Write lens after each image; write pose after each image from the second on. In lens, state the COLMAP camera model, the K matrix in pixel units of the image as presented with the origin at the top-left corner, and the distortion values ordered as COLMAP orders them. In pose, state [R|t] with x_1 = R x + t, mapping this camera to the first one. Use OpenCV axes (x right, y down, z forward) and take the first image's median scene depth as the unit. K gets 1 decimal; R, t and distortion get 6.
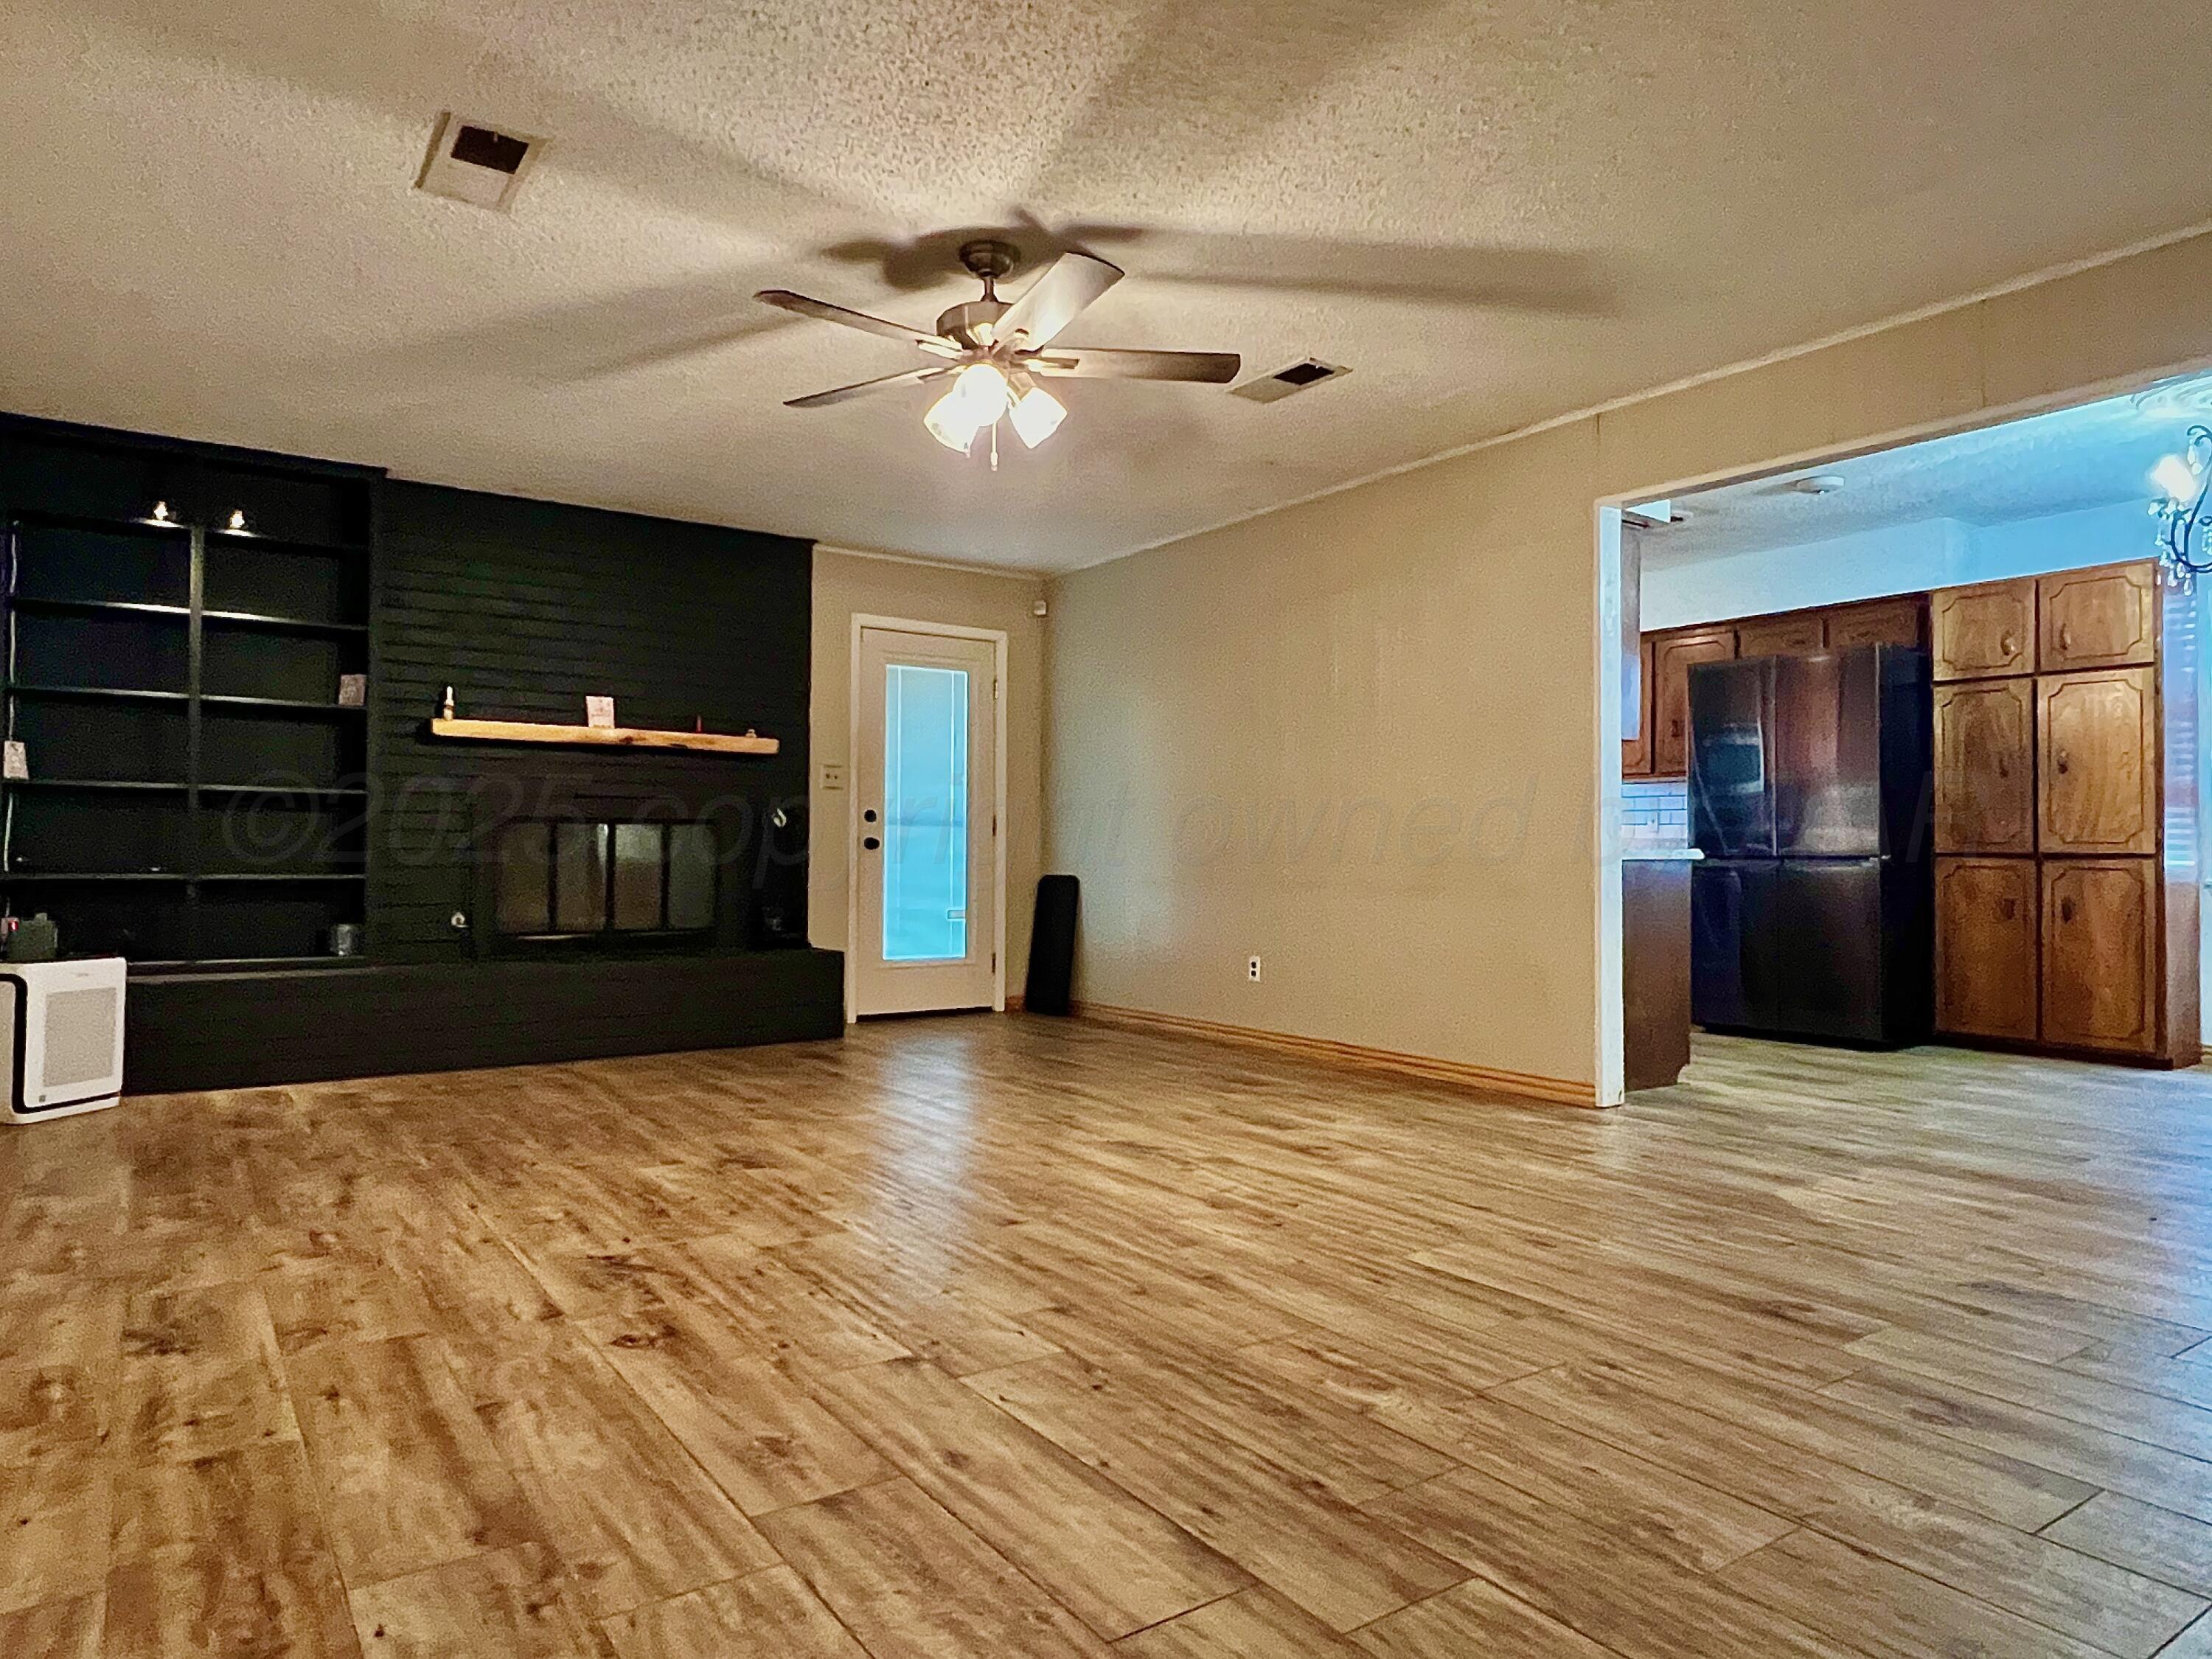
lens RADIAL K [[1367.6, 0, 1101.9], [0, 1367.6, 837.9], [0, 0, 1]] dist [-0.008667, 0.001342]
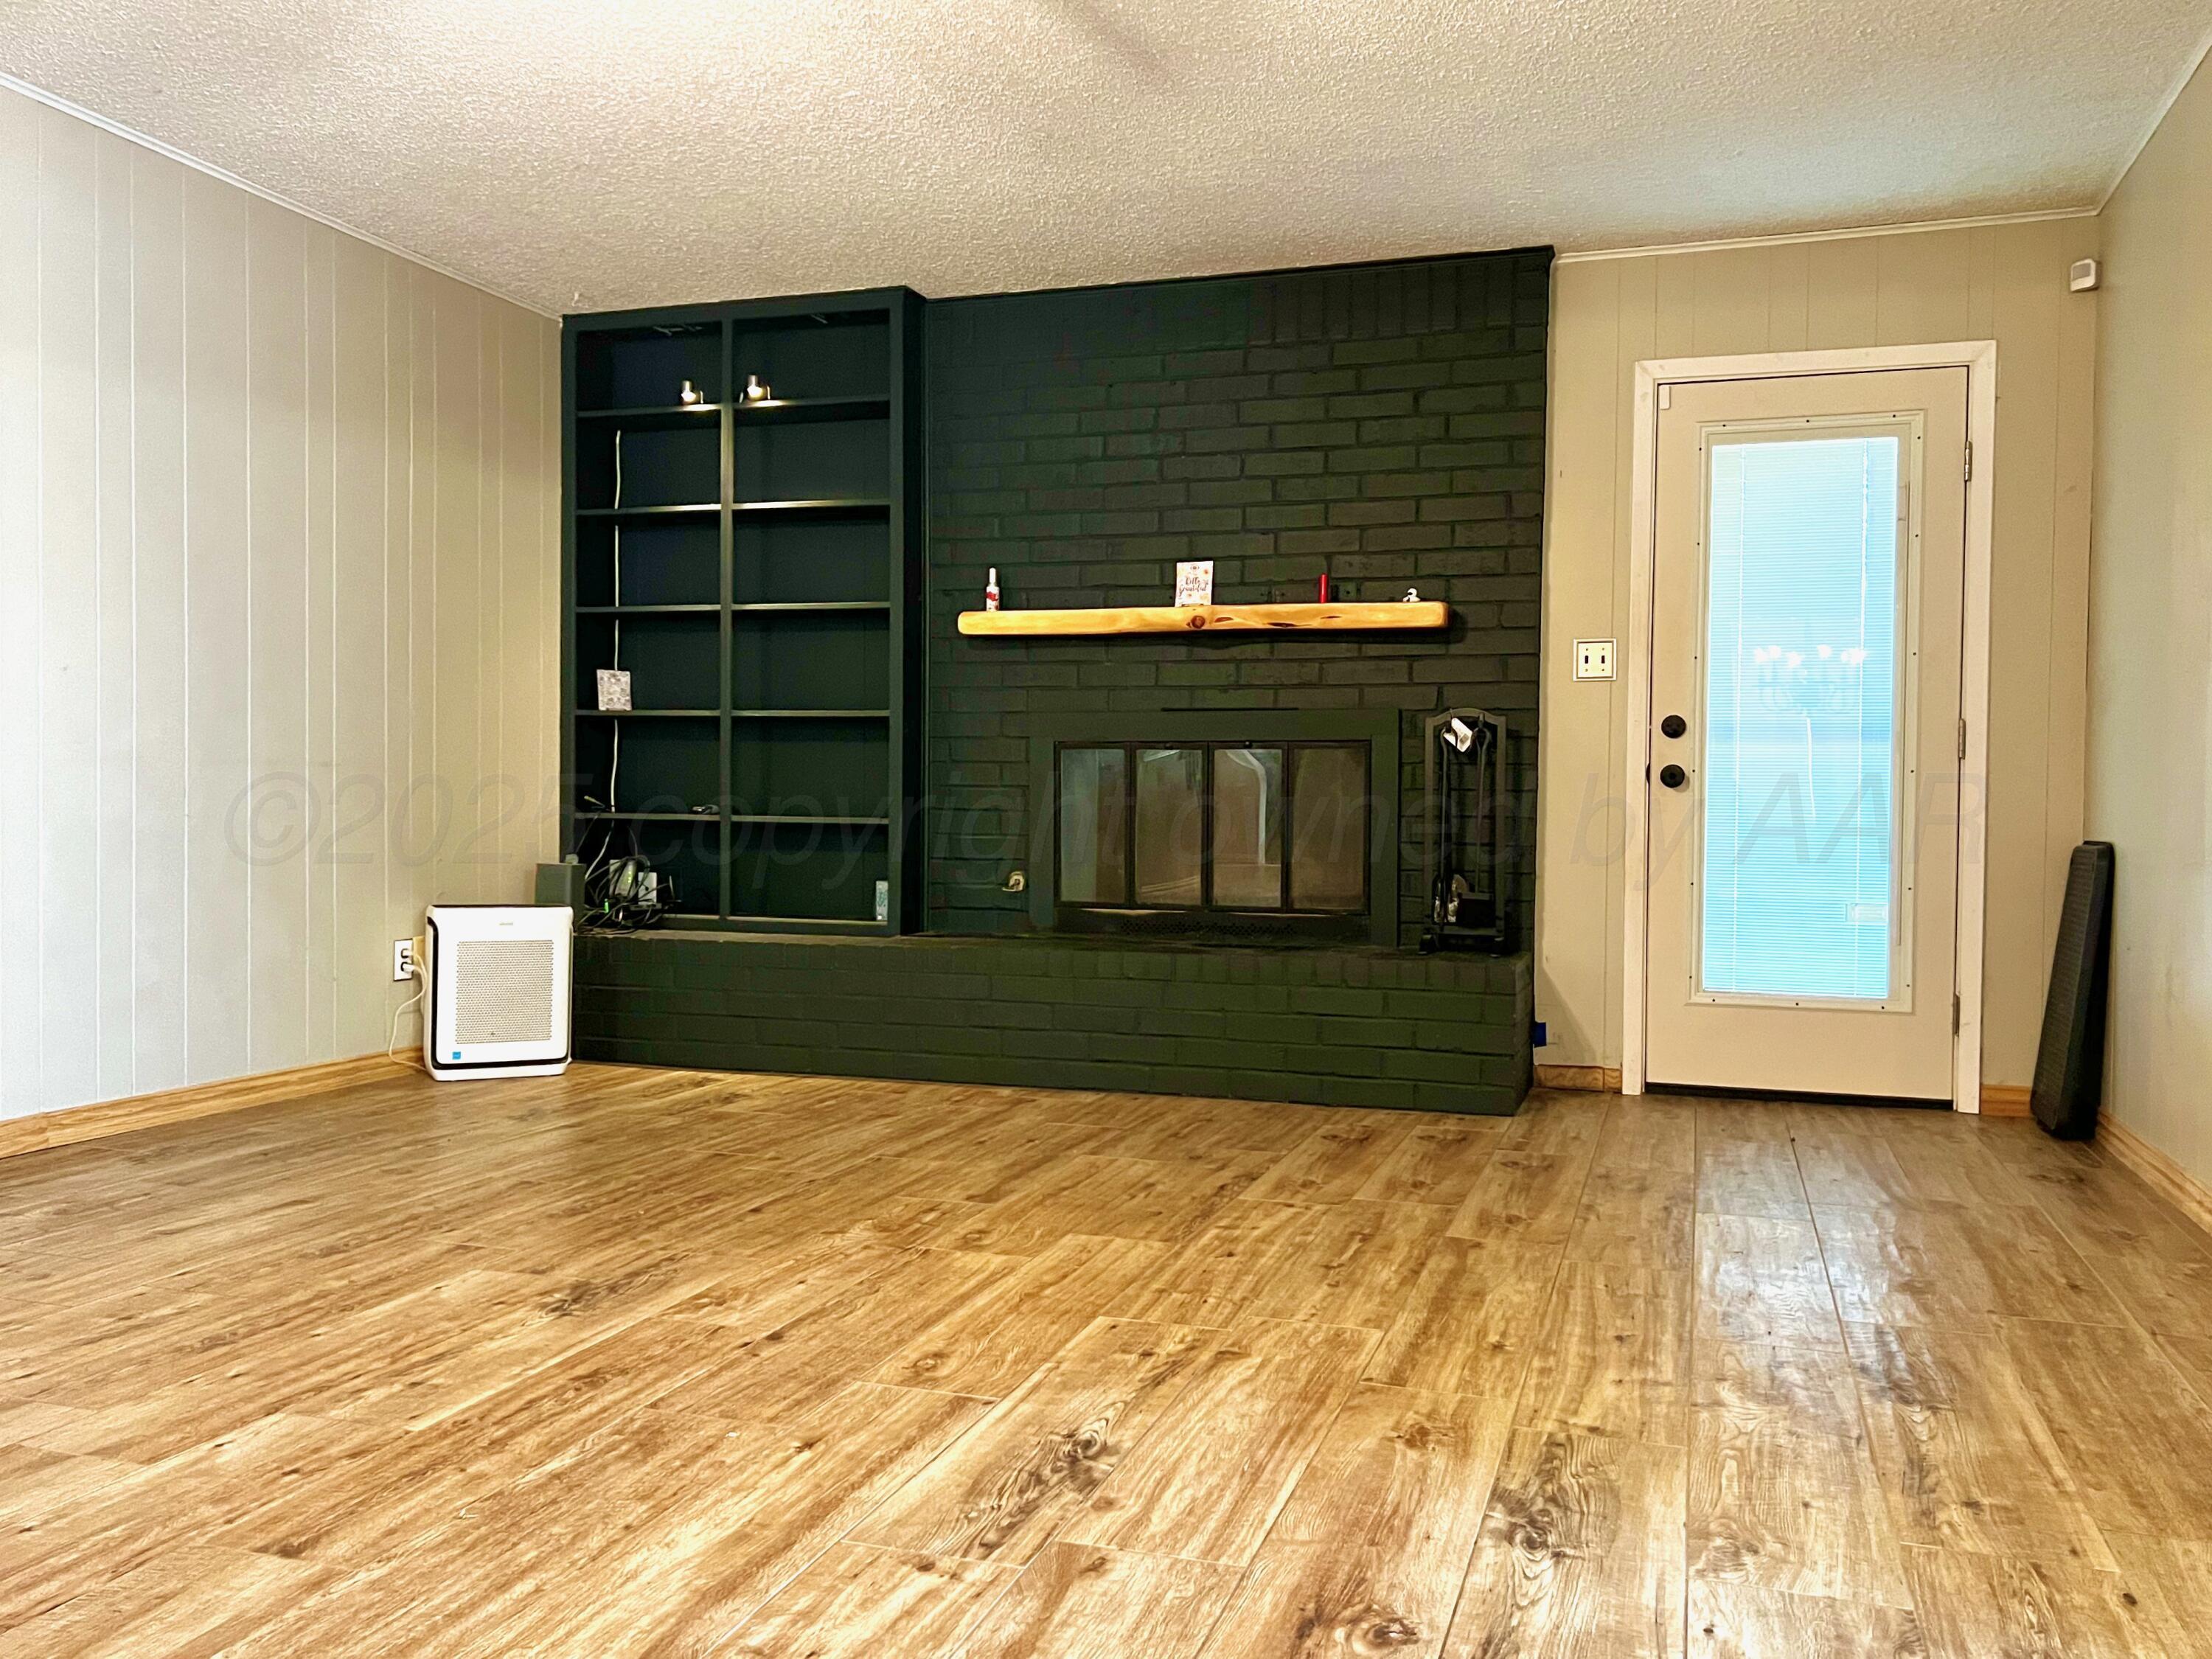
lens RADIAL K [[1760.4, 0, 1105.8], [0, 1760.4, 838.4], [0, 0, 1]] dist [0.031711, -0.014645]
pose [[0.594775, 0.021184, -0.803613, 0.401940], [0.004937, 0.999538, 0.030002, 0.009649], [0.803877, -0.021812, 0.594396, 0.578695]]
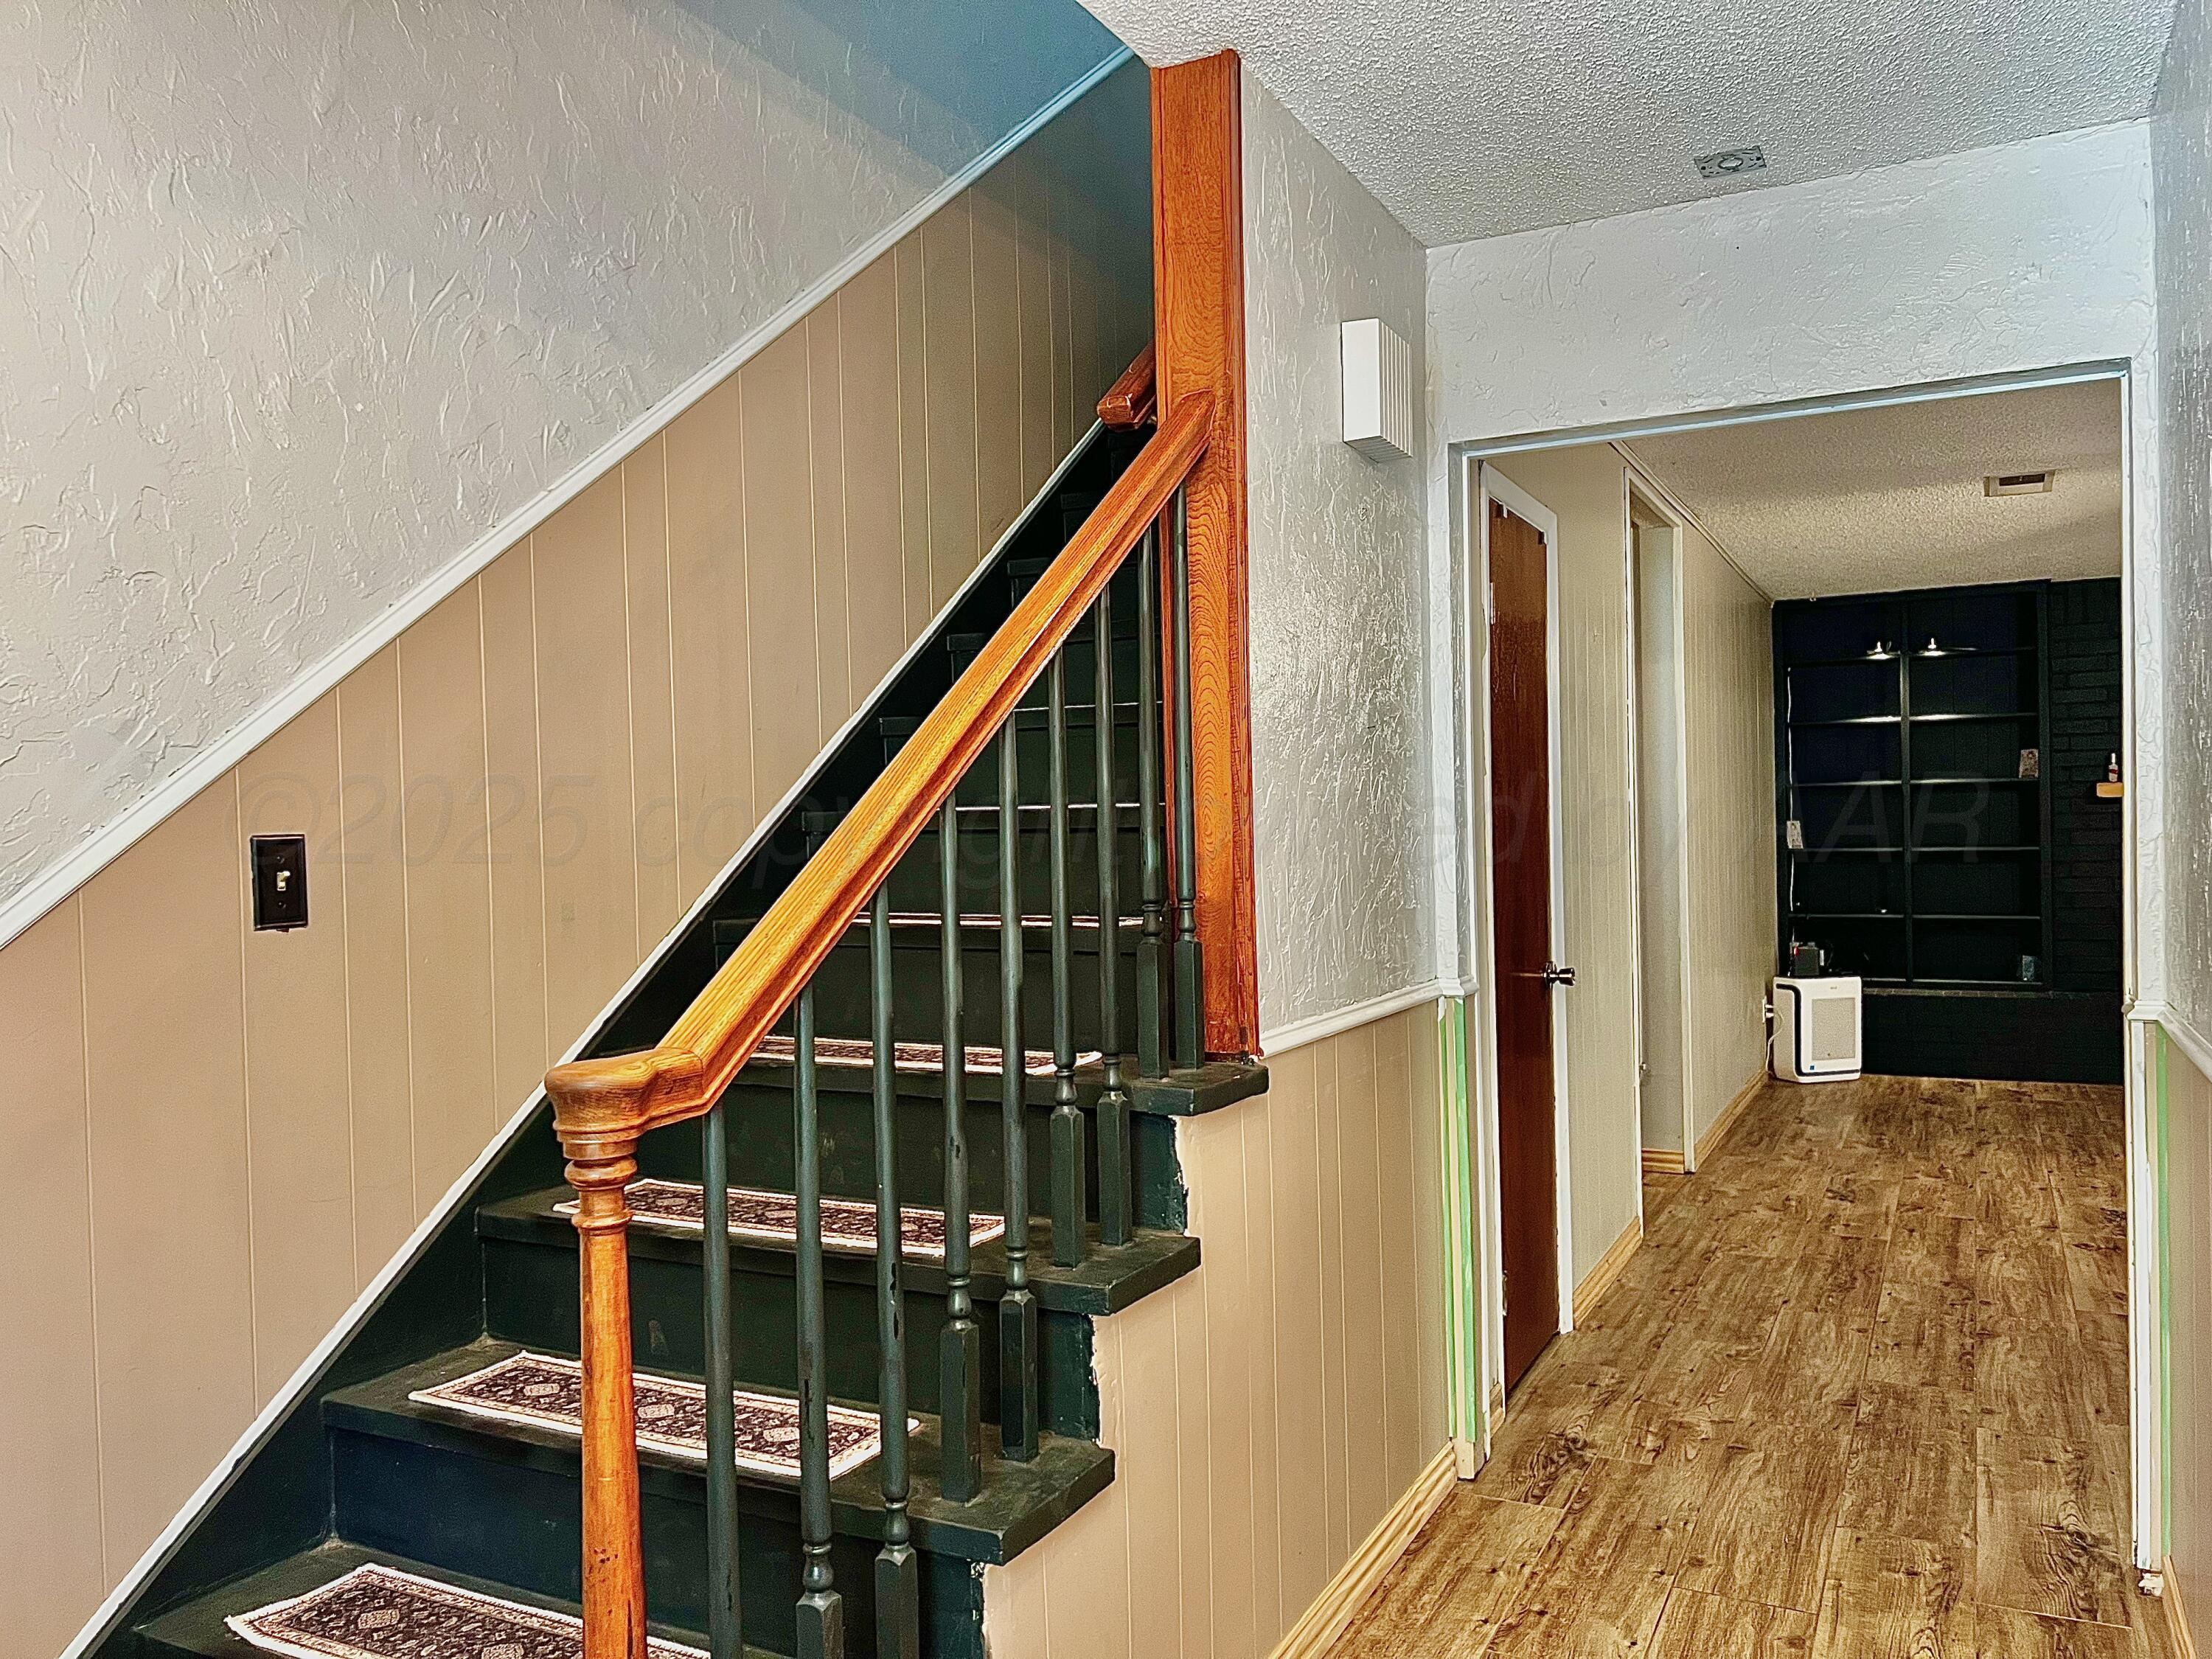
lens RADIAL K [[1681.6, 0, 1106.7], [0, 1681.6, 841.2], [0, 0, 1]] dist [0.027969, 0.001356]
pose [[0.465872, -0.009622, -0.884800, 0.482903], [0.036924, 0.999281, 0.008575, -0.097538], [0.884081, -0.036665, 0.465893, -0.519684]]
